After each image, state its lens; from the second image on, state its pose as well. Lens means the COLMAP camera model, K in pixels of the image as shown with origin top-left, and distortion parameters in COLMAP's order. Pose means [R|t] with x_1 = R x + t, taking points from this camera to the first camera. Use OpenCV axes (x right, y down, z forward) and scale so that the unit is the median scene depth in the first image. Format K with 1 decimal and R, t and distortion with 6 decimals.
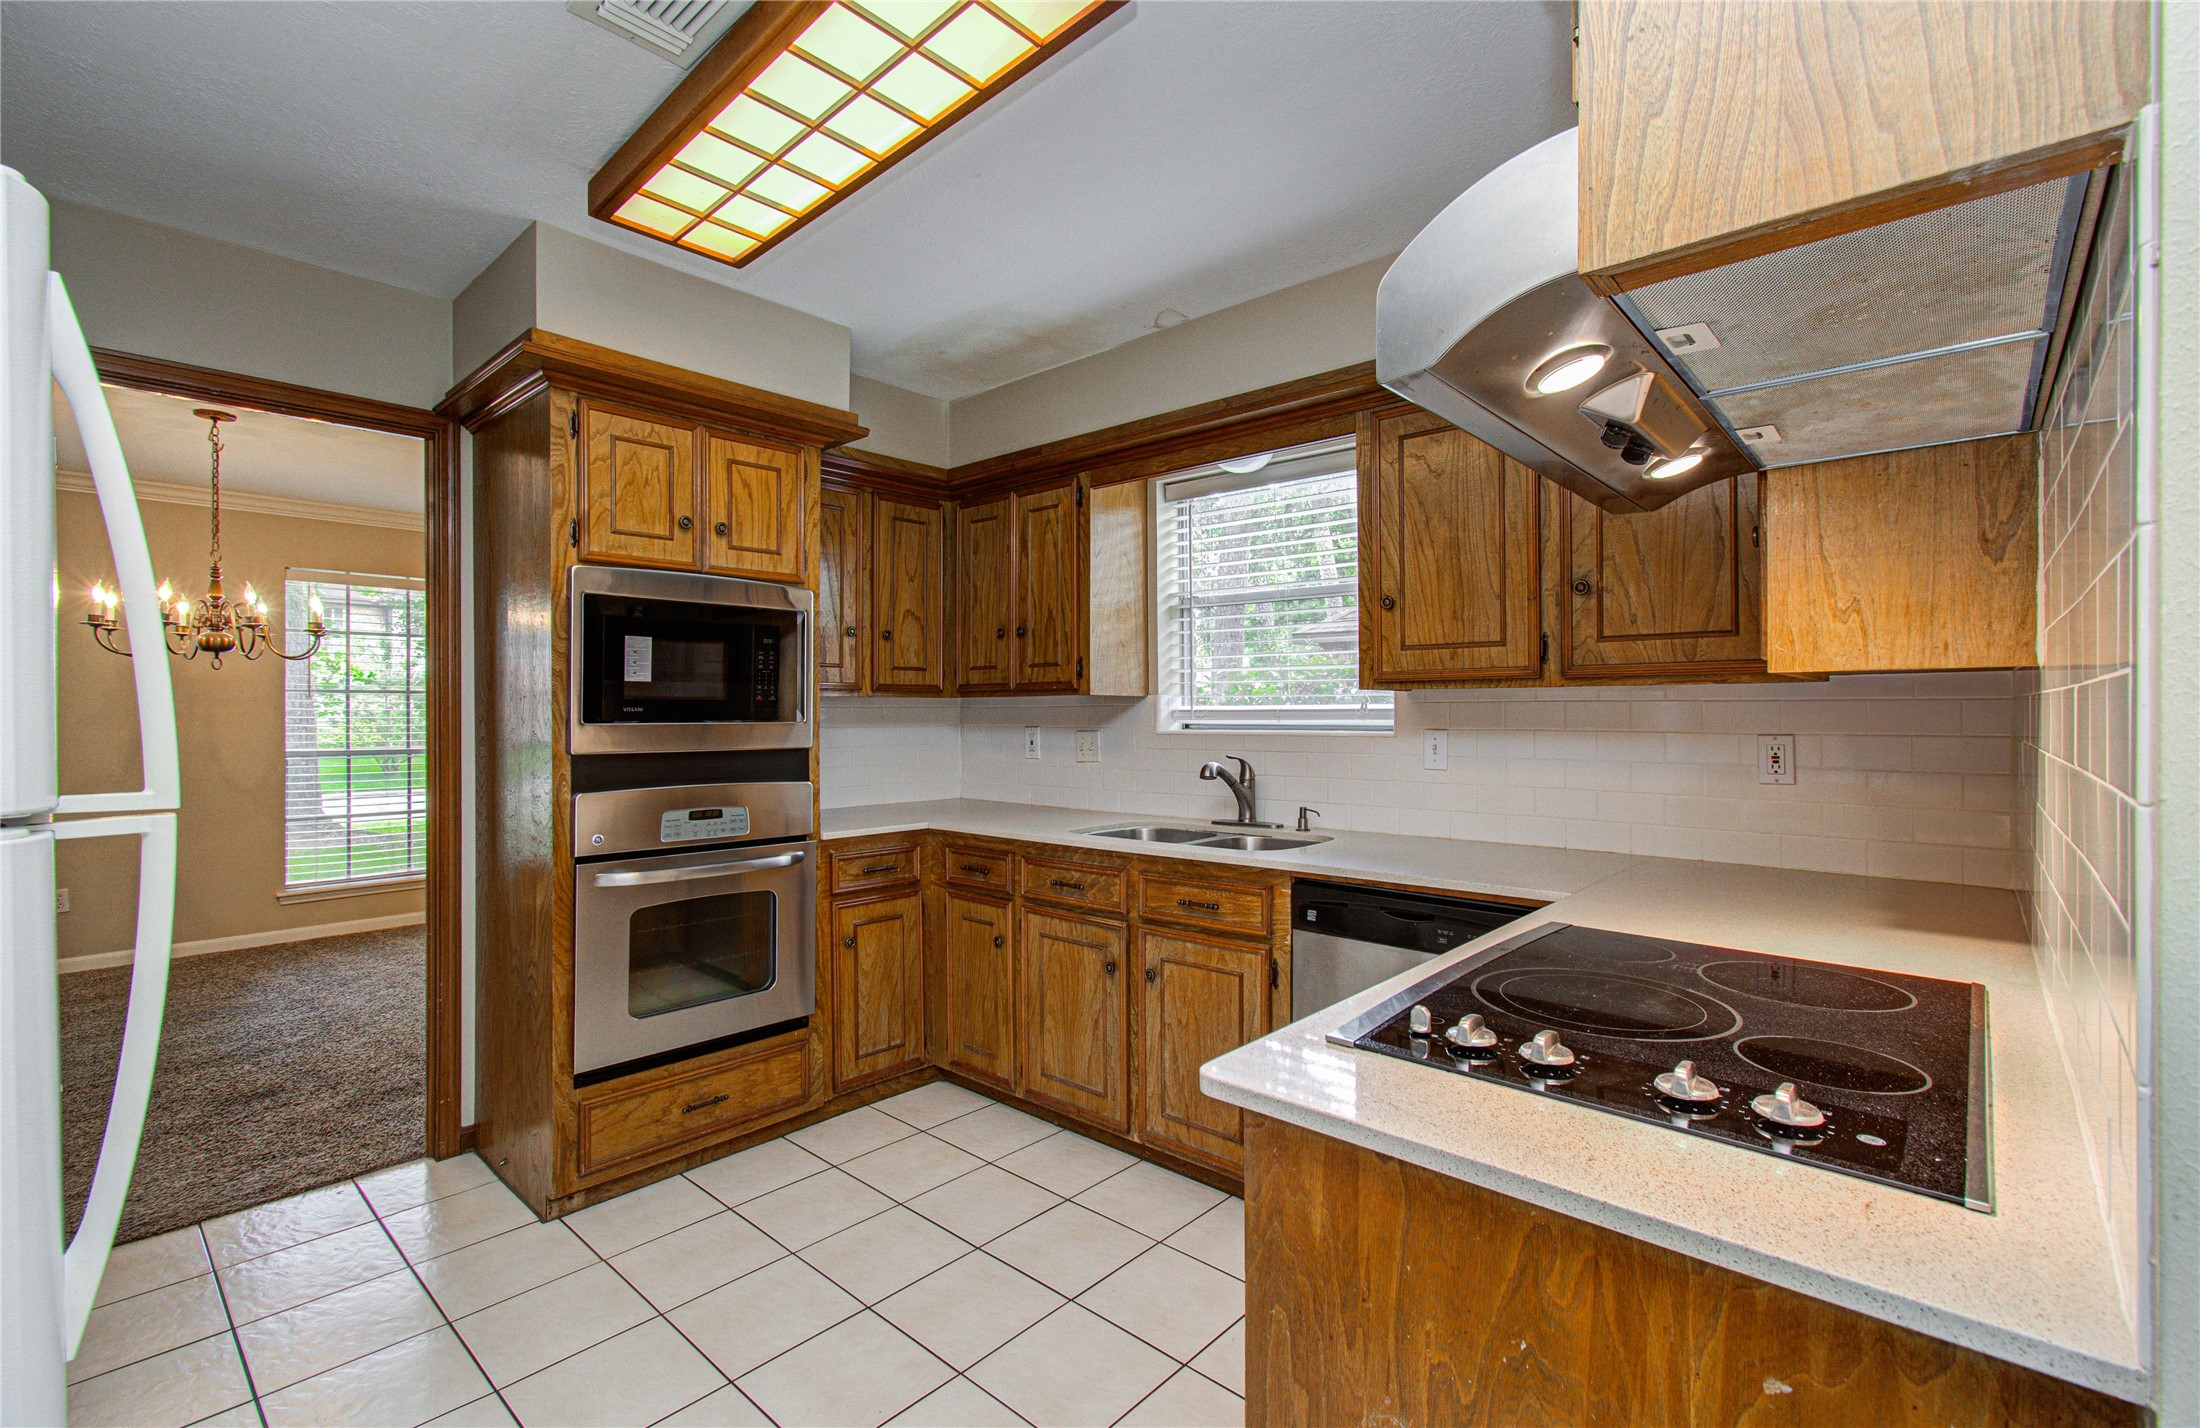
lens RADIAL K [[958.8, 0, 1097.5], [0, 958.8, 710.3], [0, 0, 1]] dist [-0.001978, 0.009811]
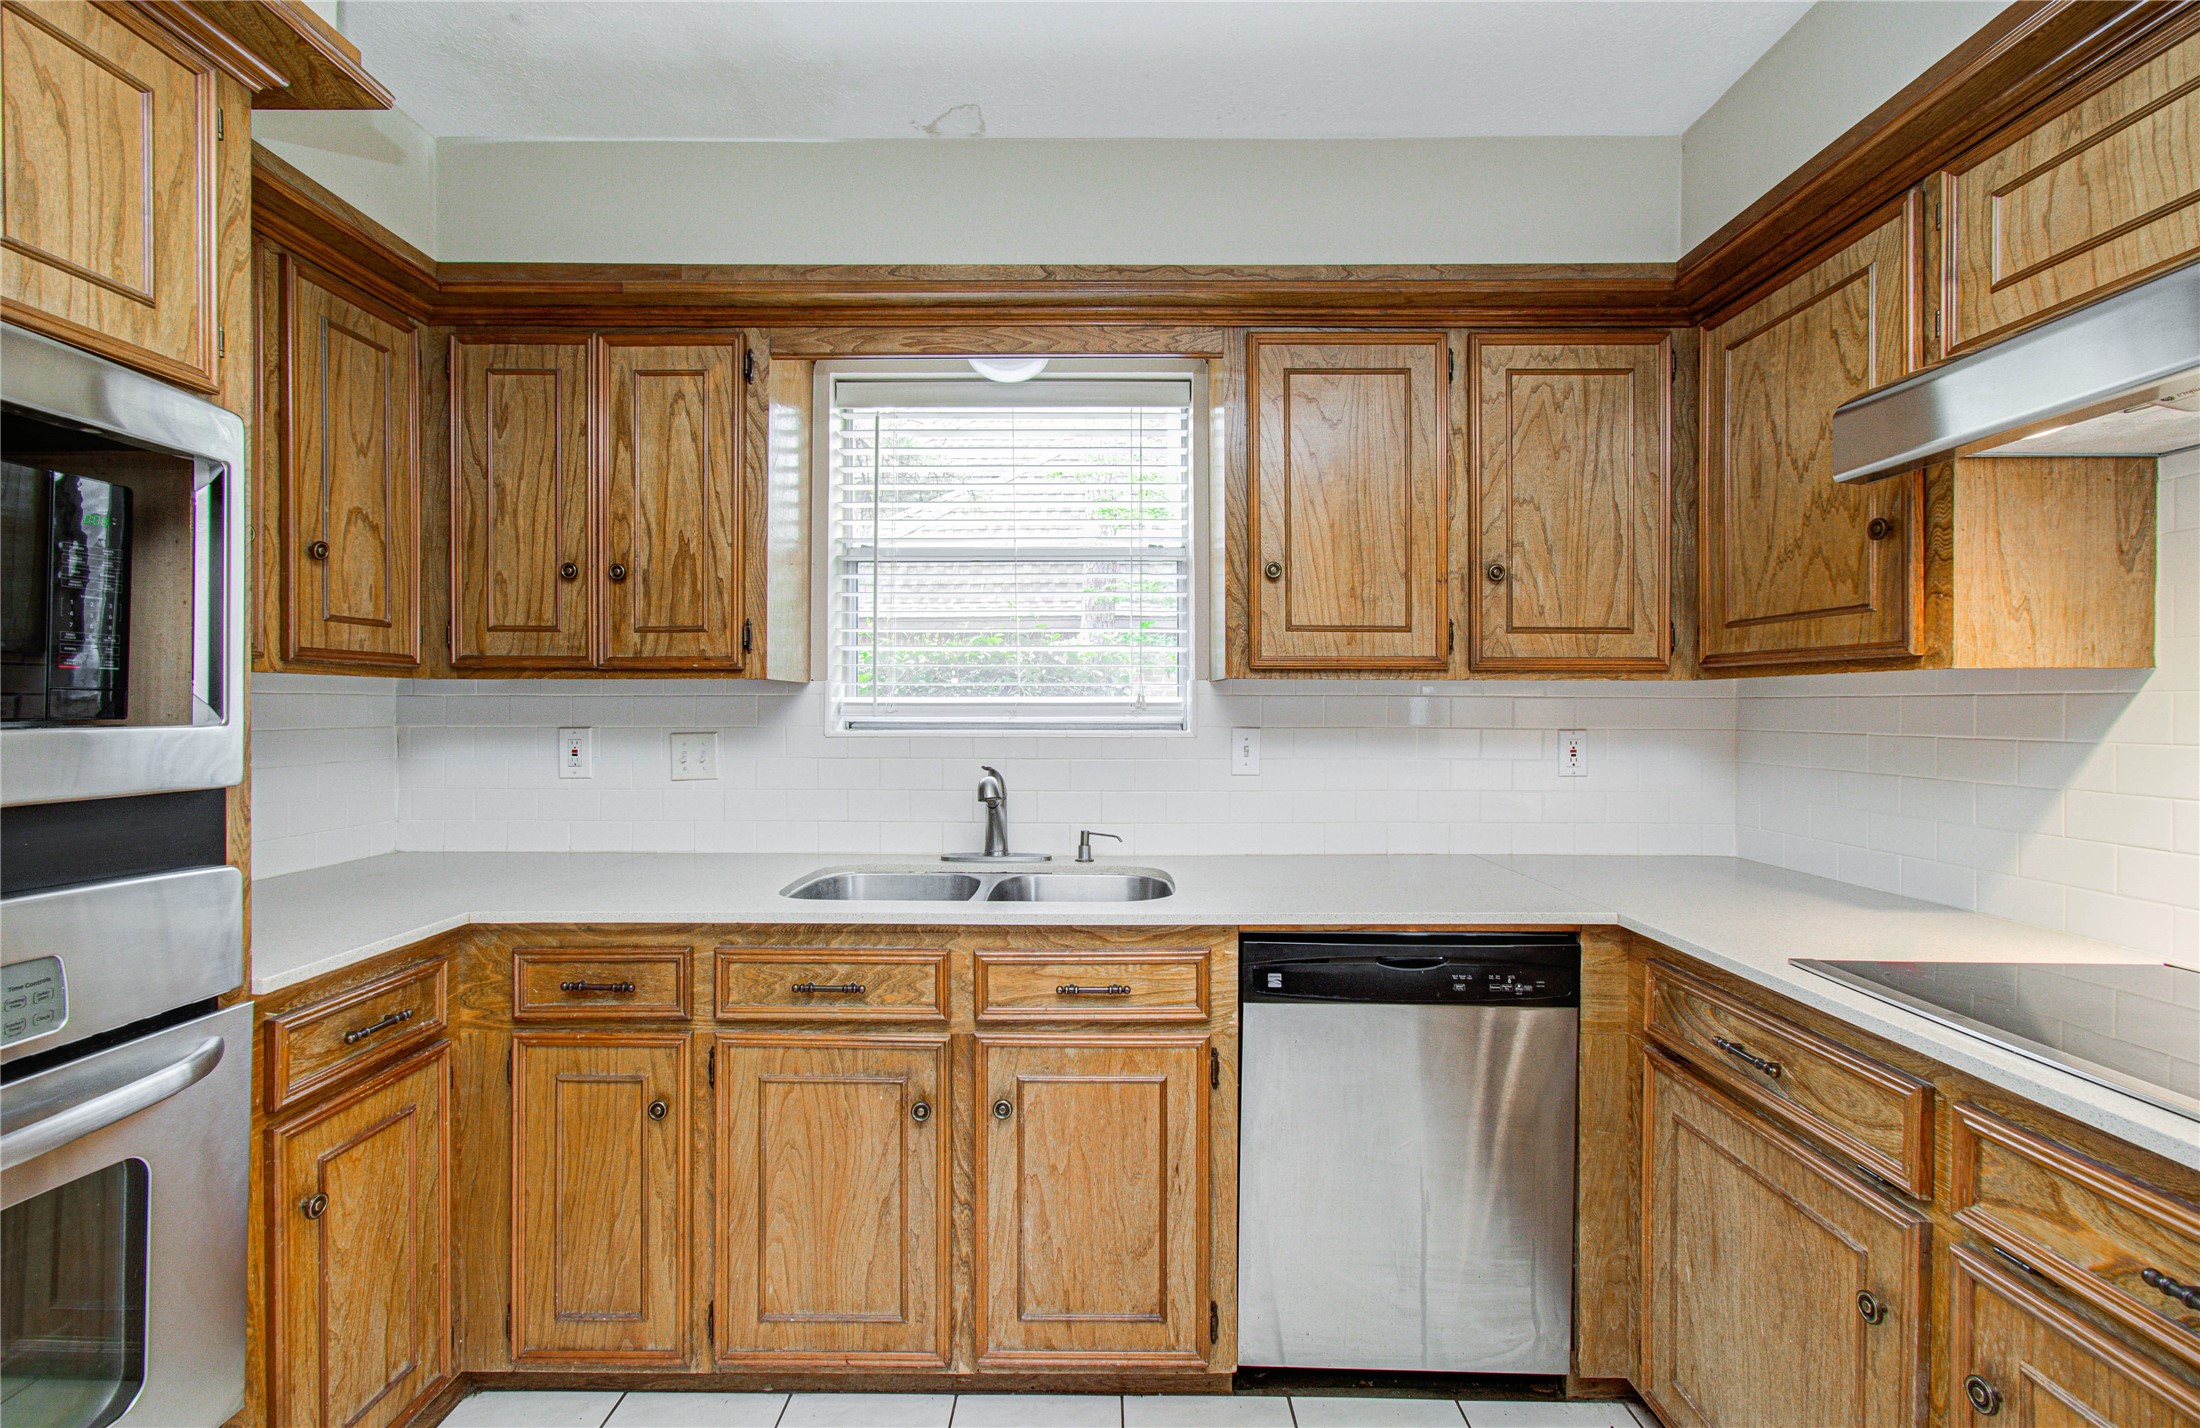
lens RADIAL K [[958.8, 0, 1116.1], [0, 958.8, 706.2], [0, 0, 1]] dist [-0.001978, 0.009811]
pose [[0.751142, 0.002808, 0.660135, -0.285879], [-0.004347, 0.999990, 0.000693, 0.000856], [-0.660127, -0.003390, 0.751147, 0.413236]]
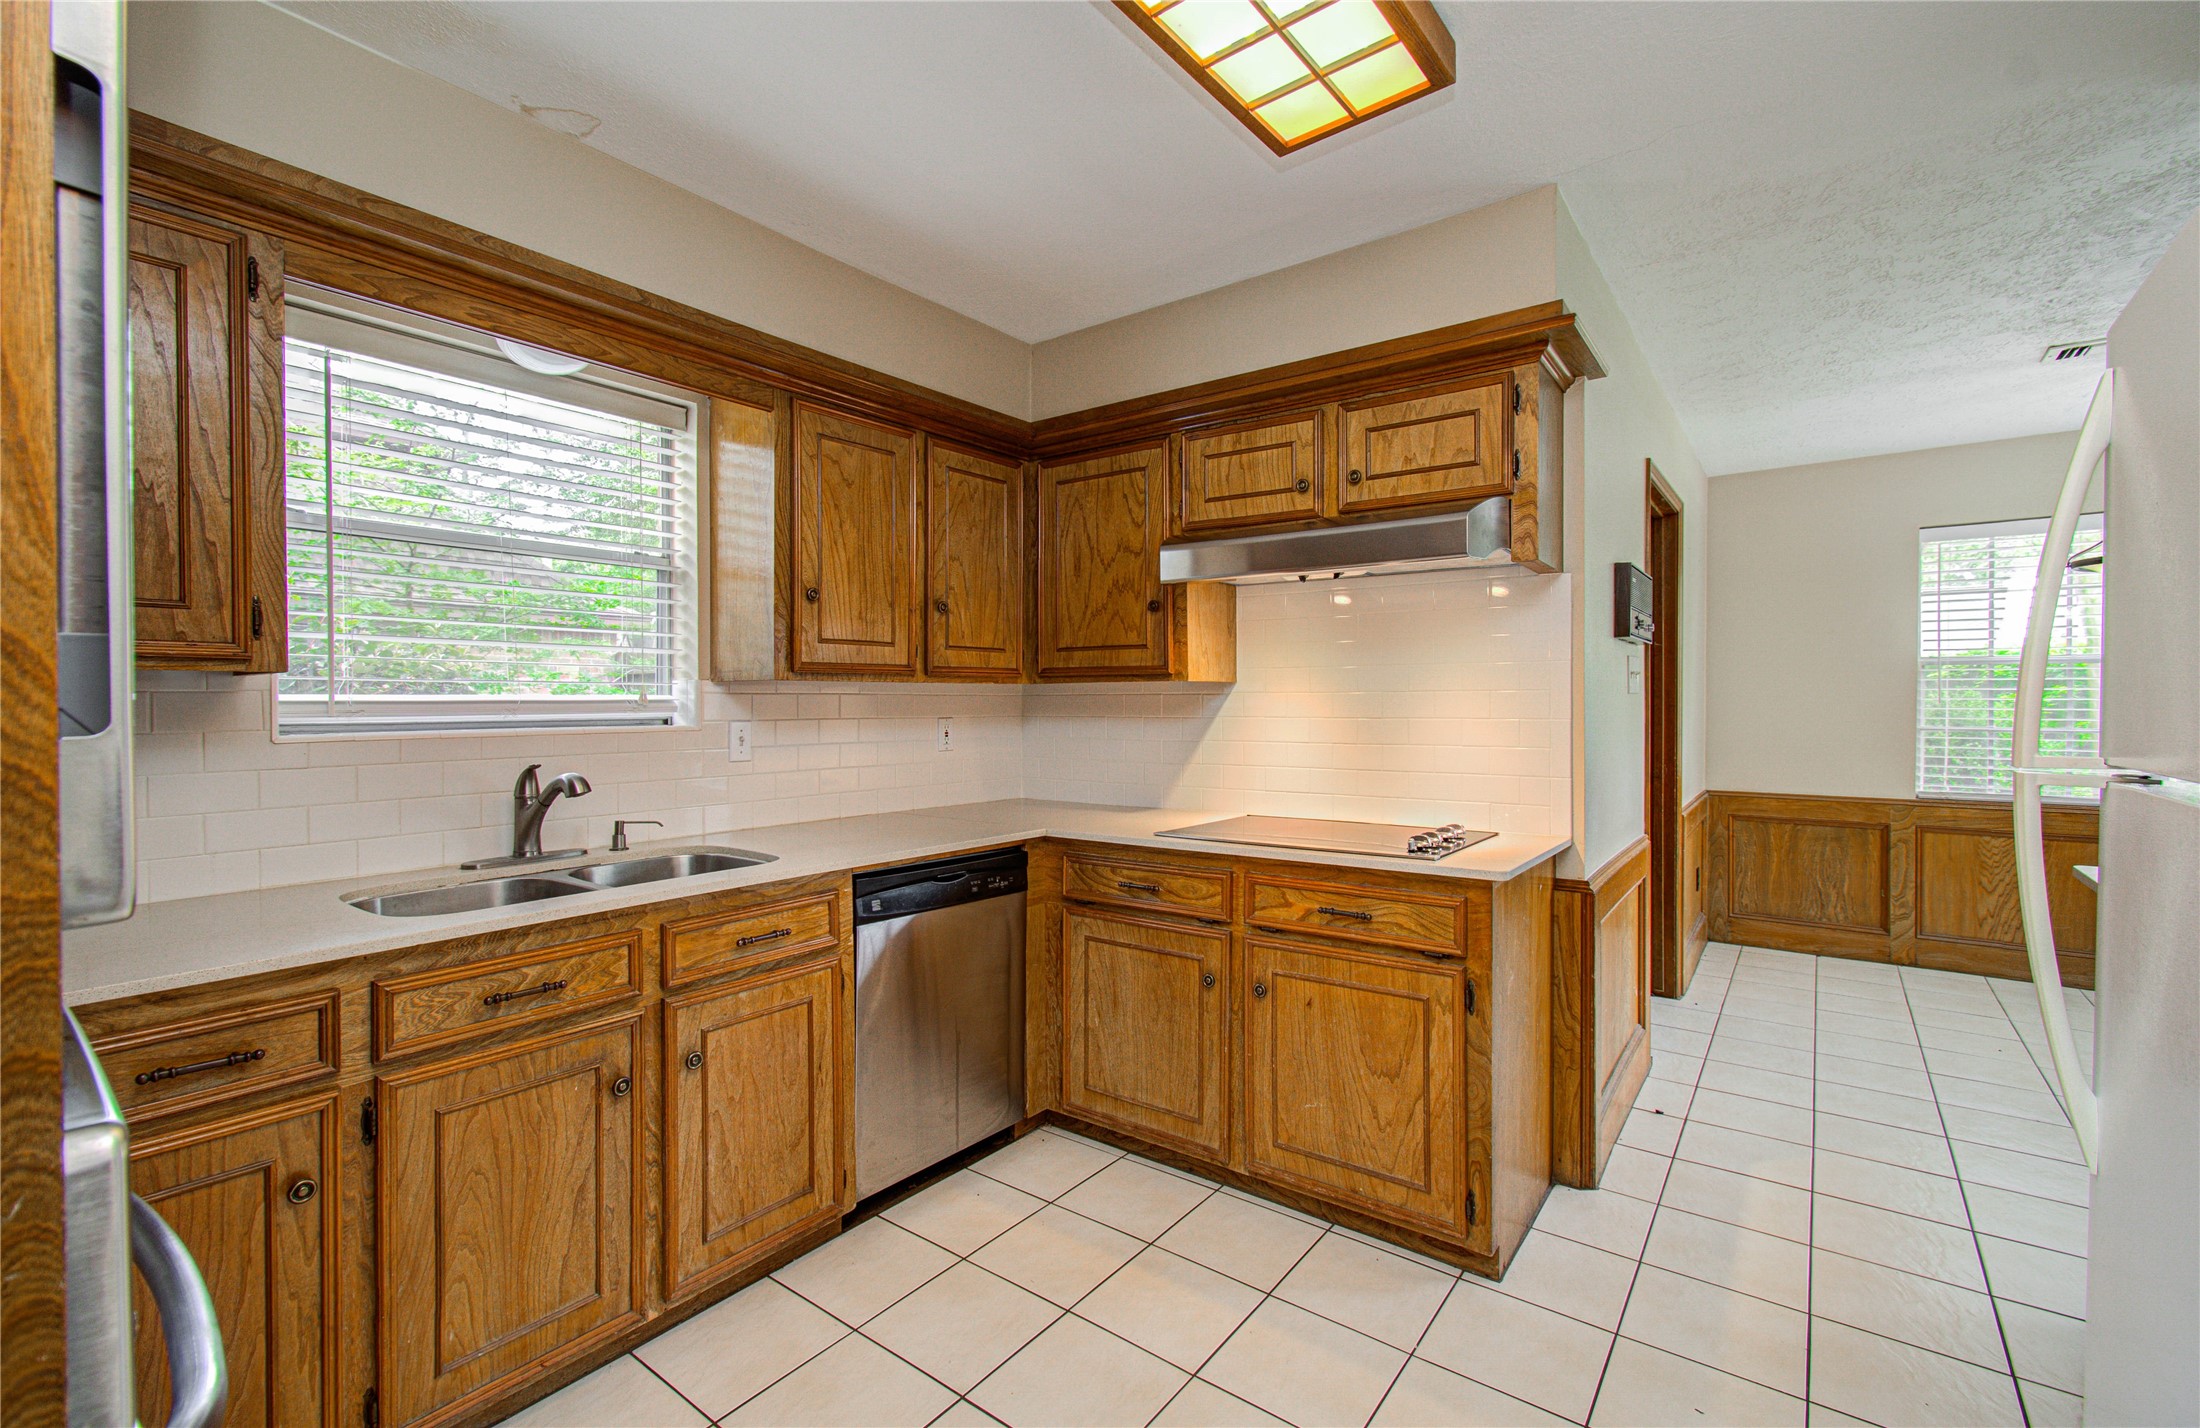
lens RADIAL K [[958.8, 0, 1084.5], [0, 958.8, 703.5], [0, 0, 1]] dist [-0.001978, 0.009811]
pose [[-0.067487, -0.001456, 0.997719, -0.624829], [0.002976, 0.999994, 0.001660, 0.002310], [-0.997716, 0.003081, -0.067483, 0.674360]]
